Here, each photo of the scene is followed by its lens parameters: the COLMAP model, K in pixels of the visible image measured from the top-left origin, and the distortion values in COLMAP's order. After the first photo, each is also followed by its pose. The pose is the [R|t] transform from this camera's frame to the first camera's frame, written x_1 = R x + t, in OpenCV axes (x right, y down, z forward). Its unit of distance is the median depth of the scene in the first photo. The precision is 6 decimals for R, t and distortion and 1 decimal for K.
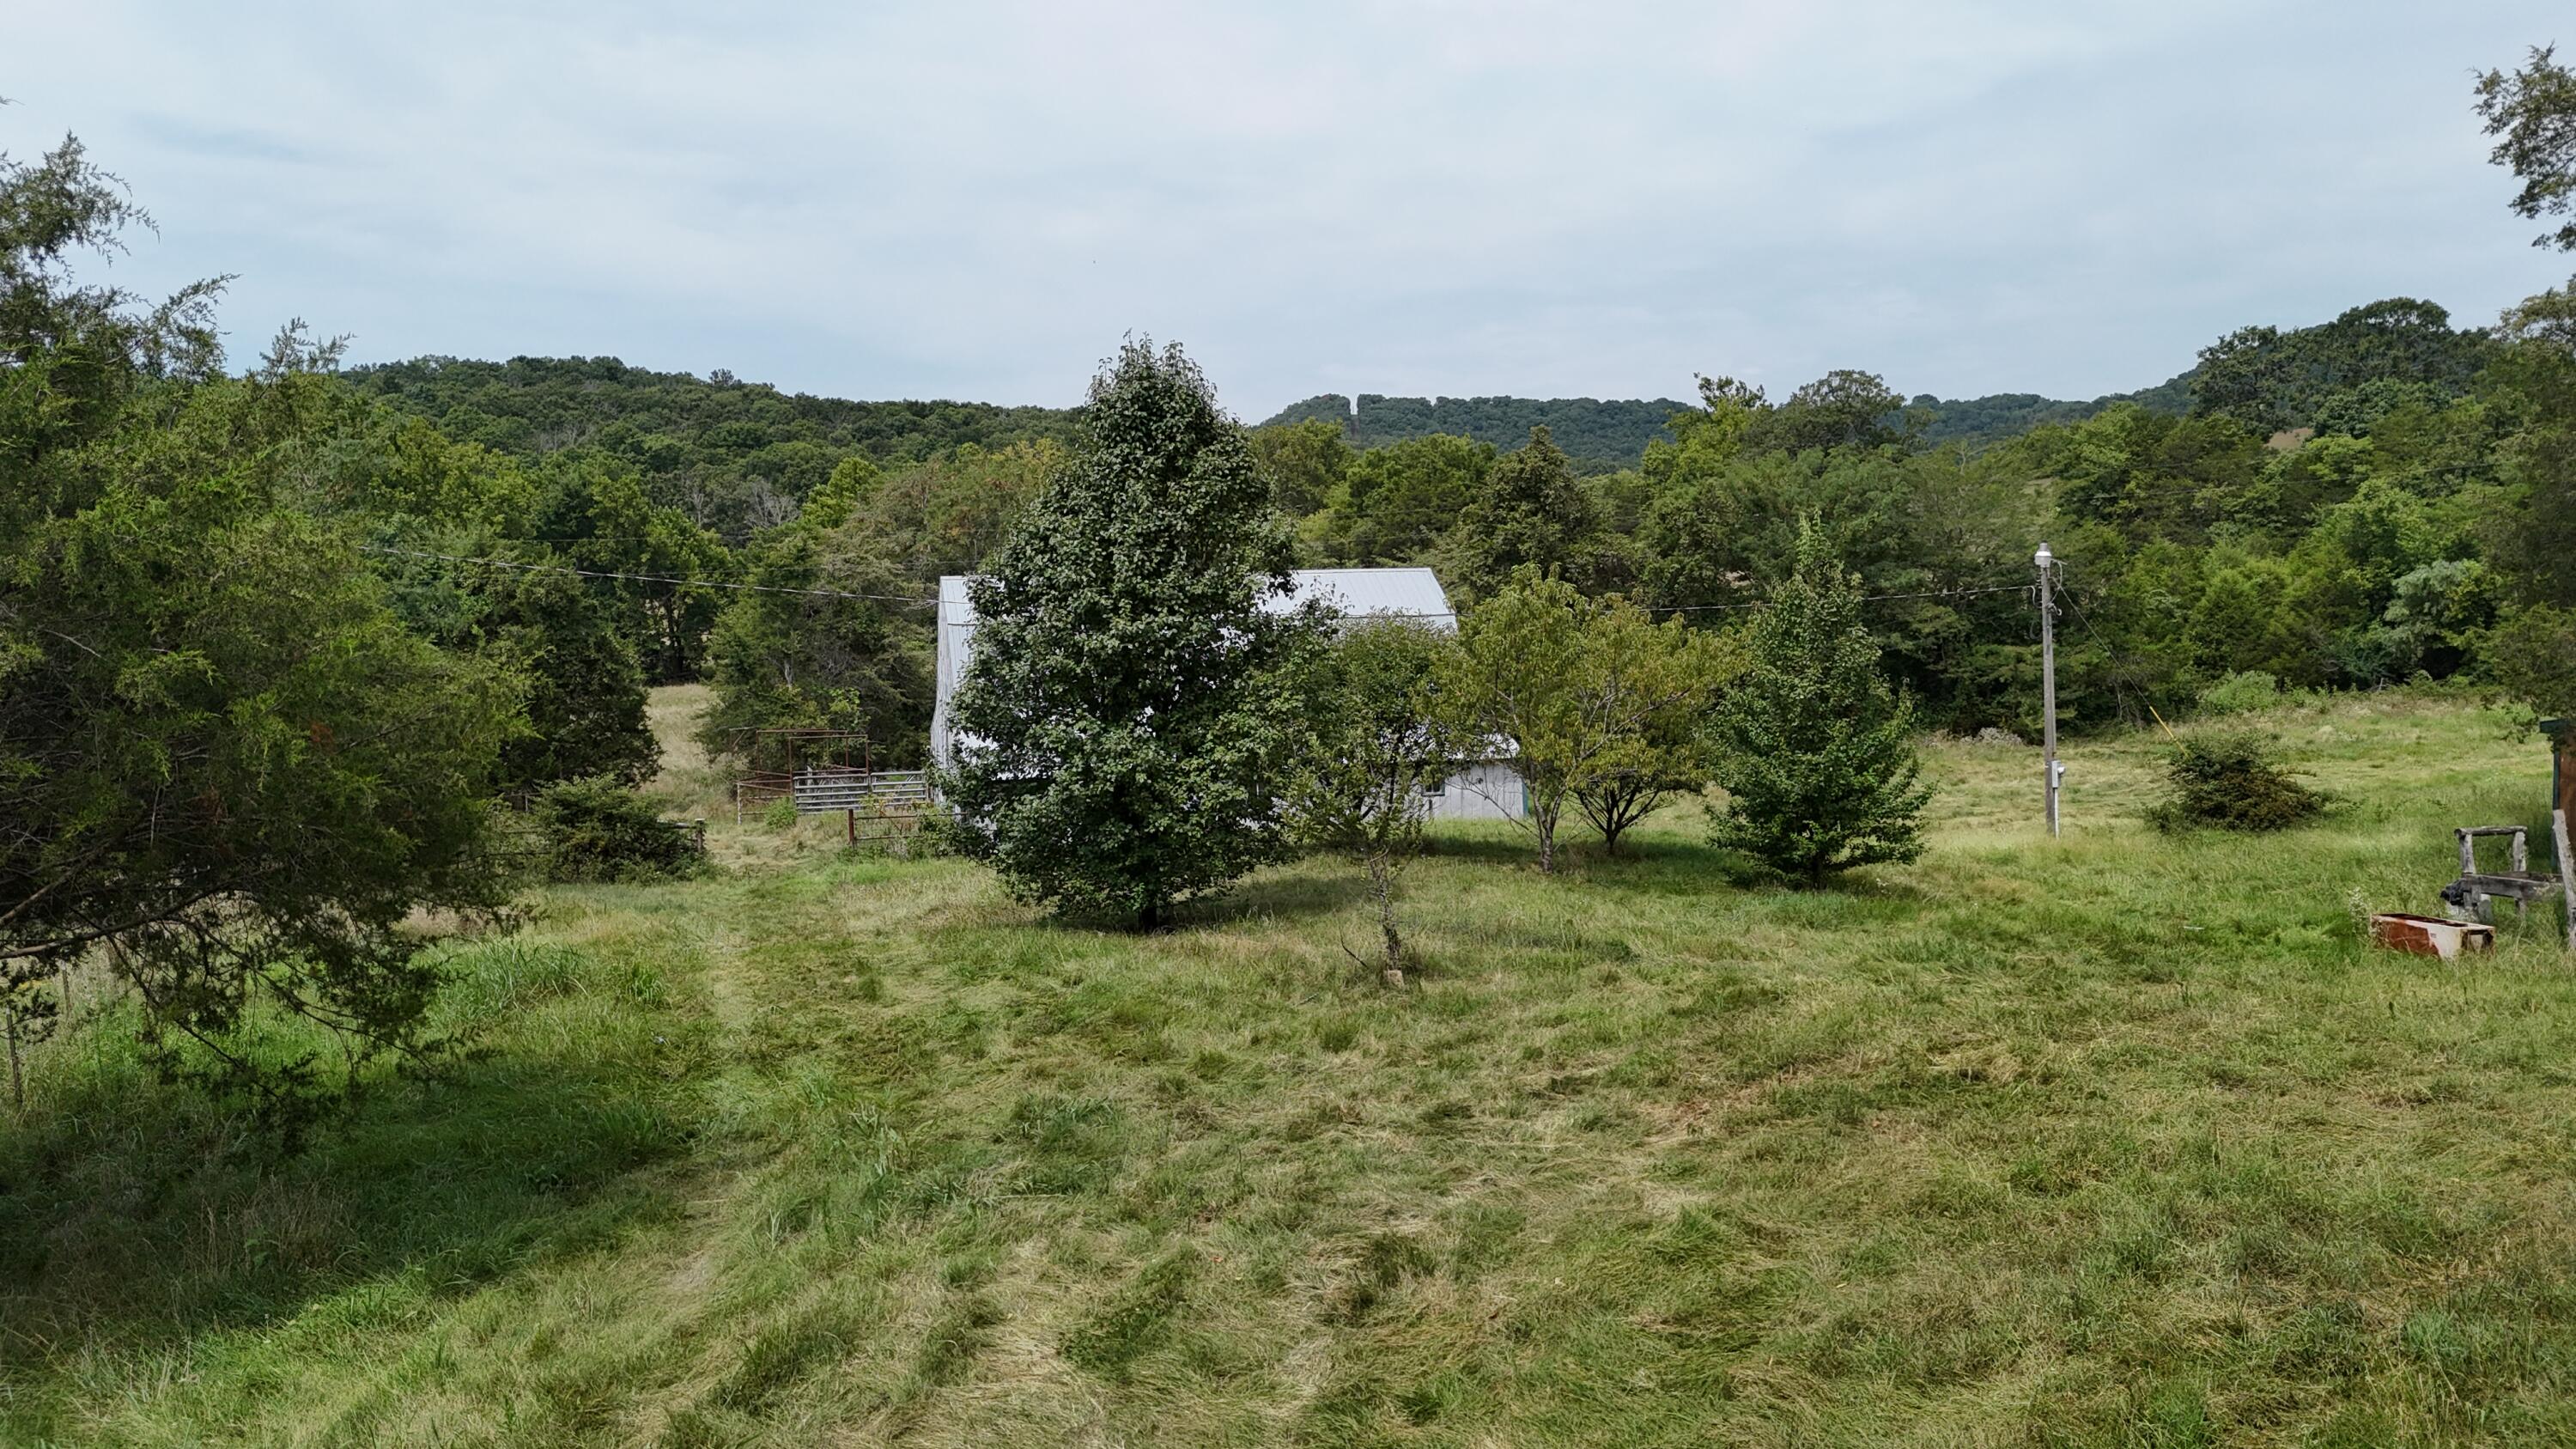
lens RADIAL K [[1935.9, 0, 1288.0], [0, 1935.9, 724.5], [0, 0, 1]] dist [0.094182, -0.066326]
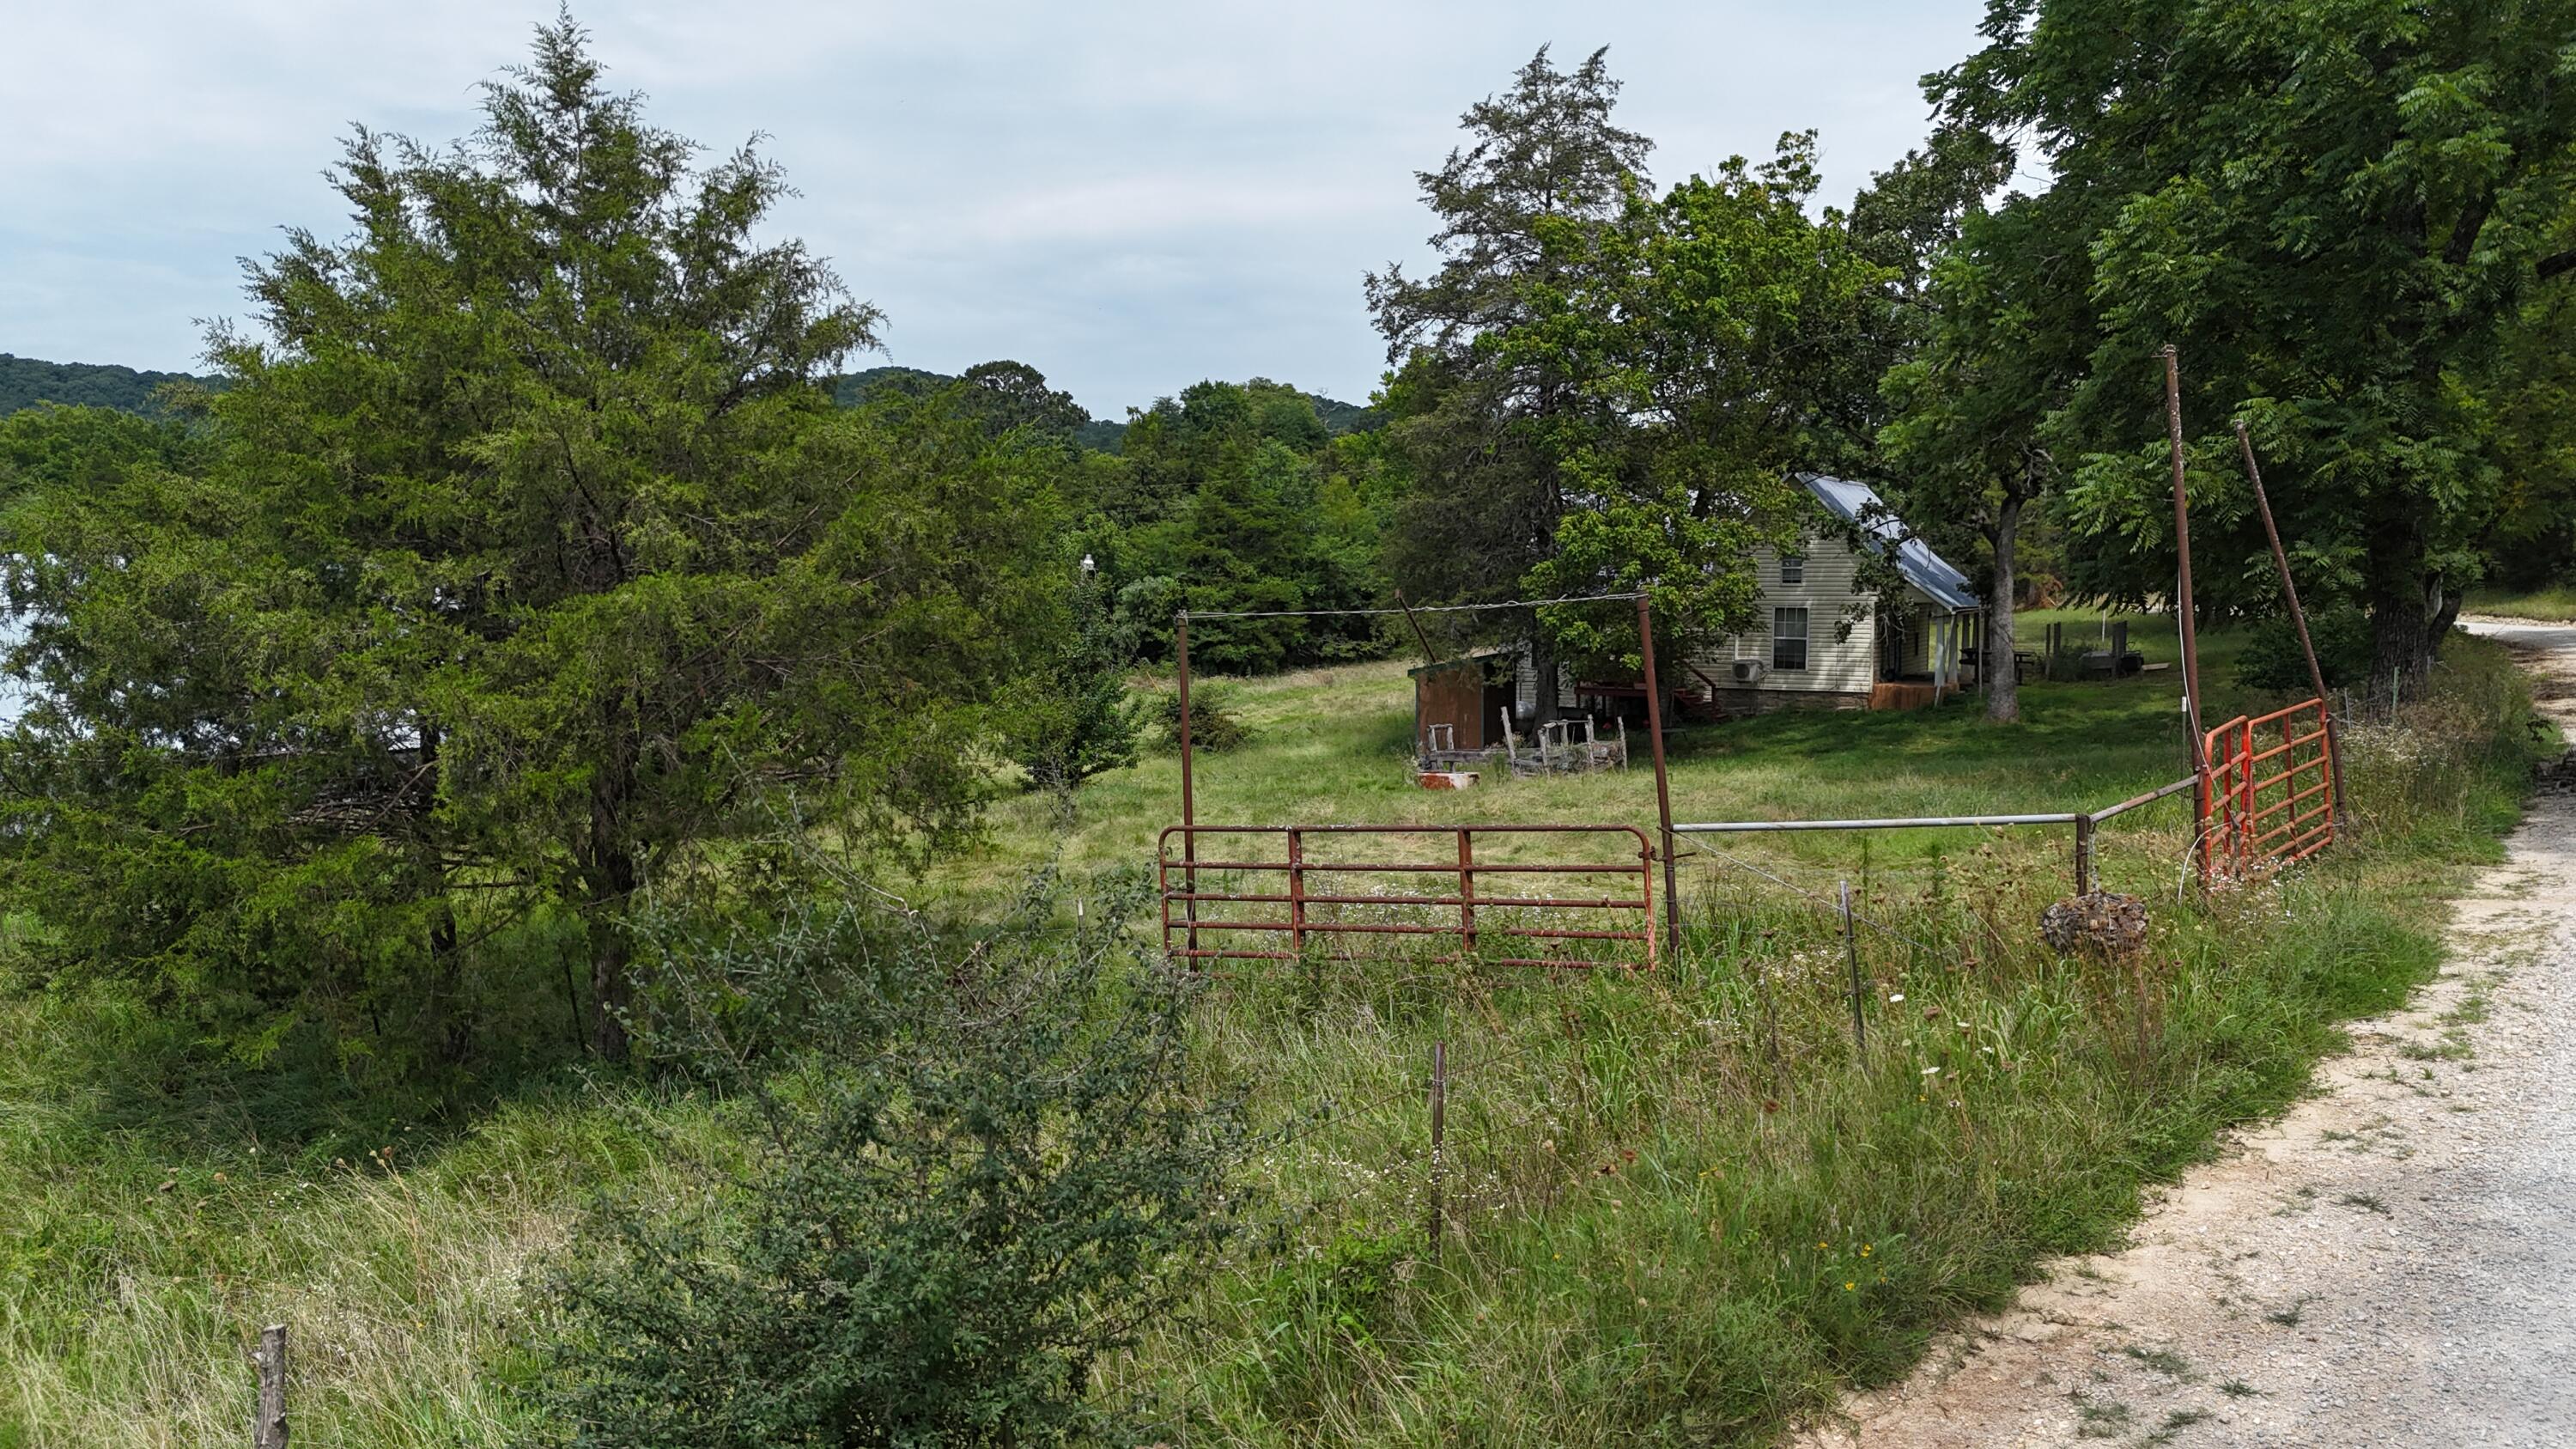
lens RADIAL K [[1935.9, 0, 1288.0], [0, 1935.9, 724.5], [0, 0, 1]] dist [0.094182, -0.066326]
pose [[0.775340, -0.029072, 0.630875, -0.168779], [0.031604, 0.999474, 0.007217, 0.010517], [-0.630753, 0.014342, 0.775851, -0.069214]]
